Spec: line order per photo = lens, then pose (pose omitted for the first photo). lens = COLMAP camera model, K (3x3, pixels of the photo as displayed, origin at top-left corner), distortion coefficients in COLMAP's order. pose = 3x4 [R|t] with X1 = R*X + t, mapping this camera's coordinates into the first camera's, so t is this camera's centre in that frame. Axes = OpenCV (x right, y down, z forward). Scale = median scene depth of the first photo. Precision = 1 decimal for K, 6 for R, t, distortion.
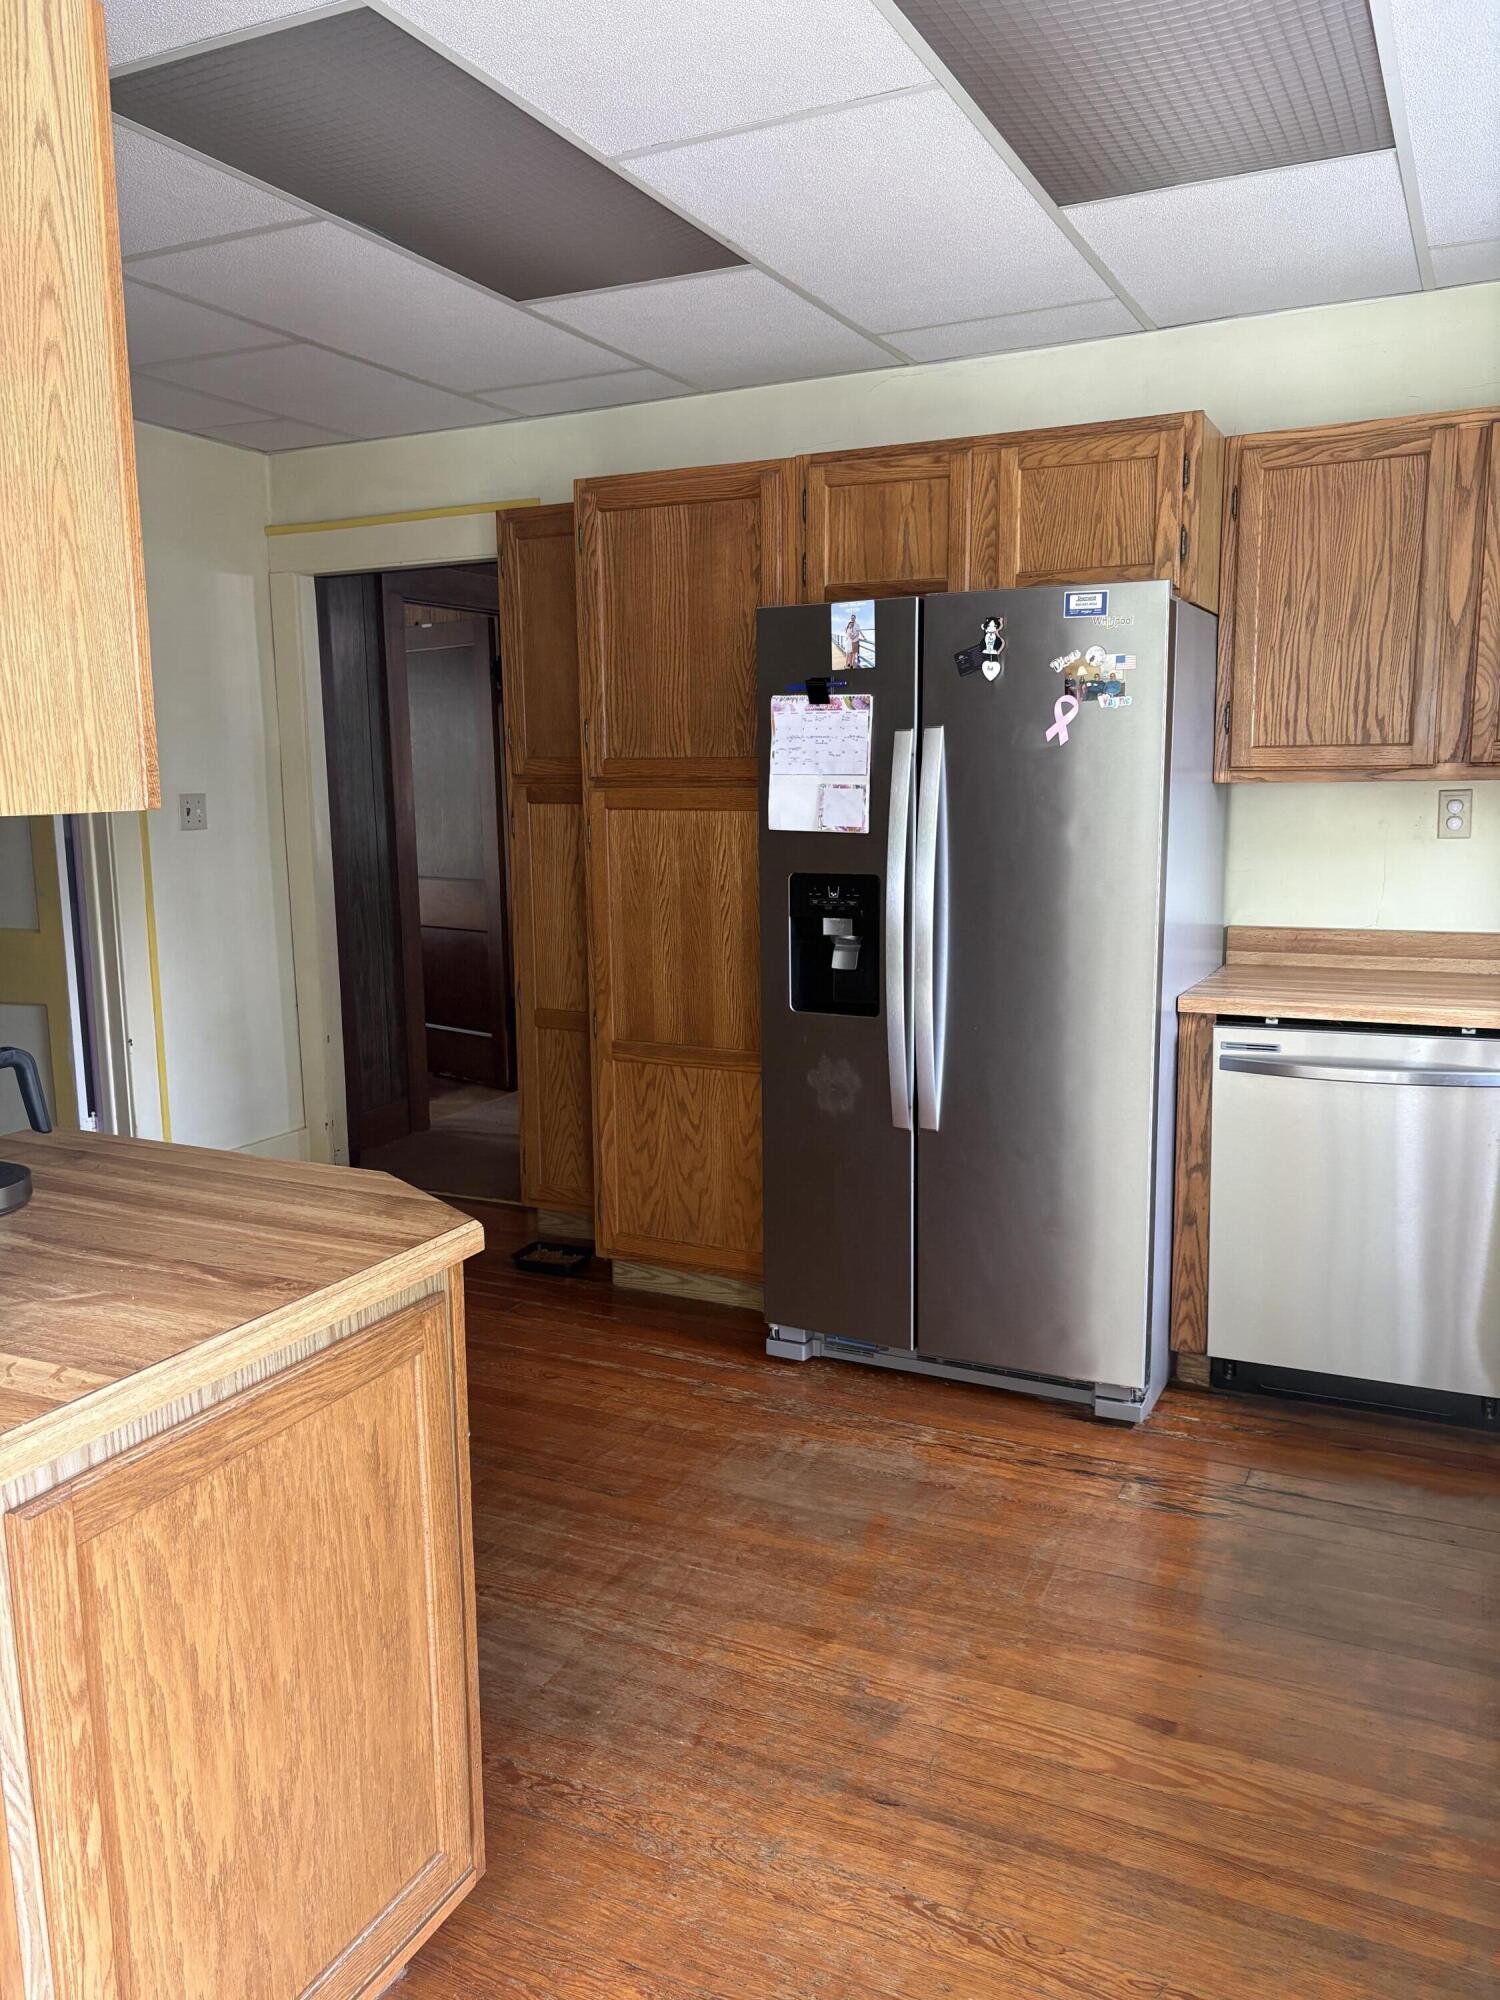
lens RADIAL K [[1512.5, 0, 748.7], [0, 1512.5, 1008.8], [0, 0, 1]] dist [0.033908, -0.036522]
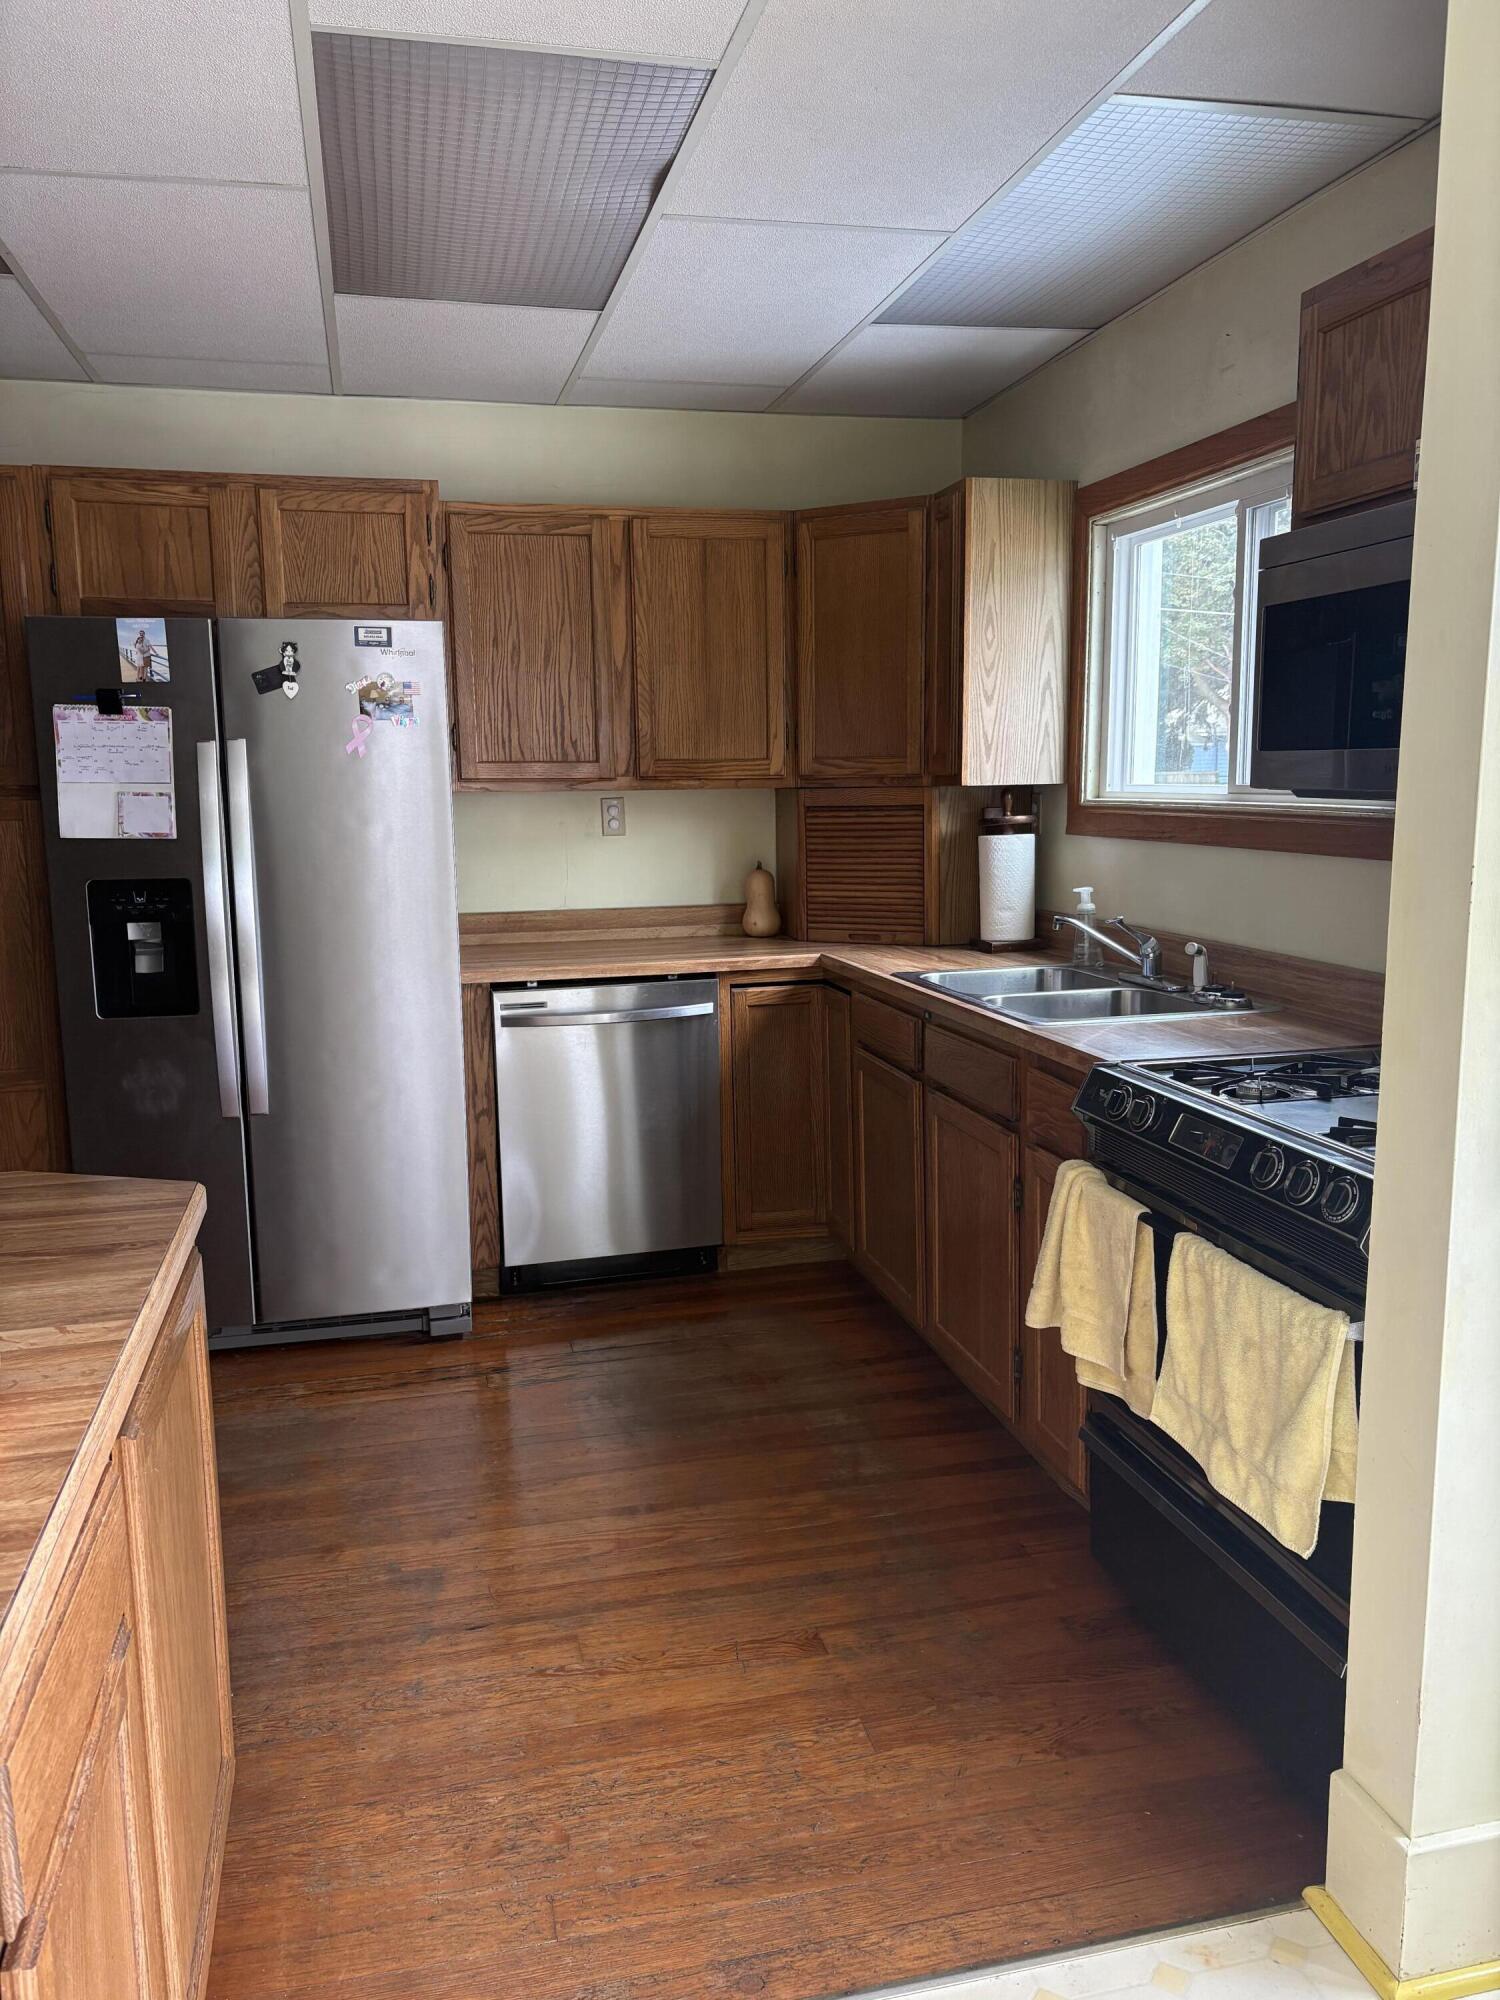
lens RADIAL K [[1512.5, 0, 760.2], [0, 1512.5, 1014.9], [0, 0, 1]] dist [0.033908, -0.036522]
pose [[0.763600, -0.098637, 0.638111, -0.298617], [0.102548, 0.994246, 0.030972, 0.013611], [-0.637494, 0.041787, 0.769321, -0.062942]]
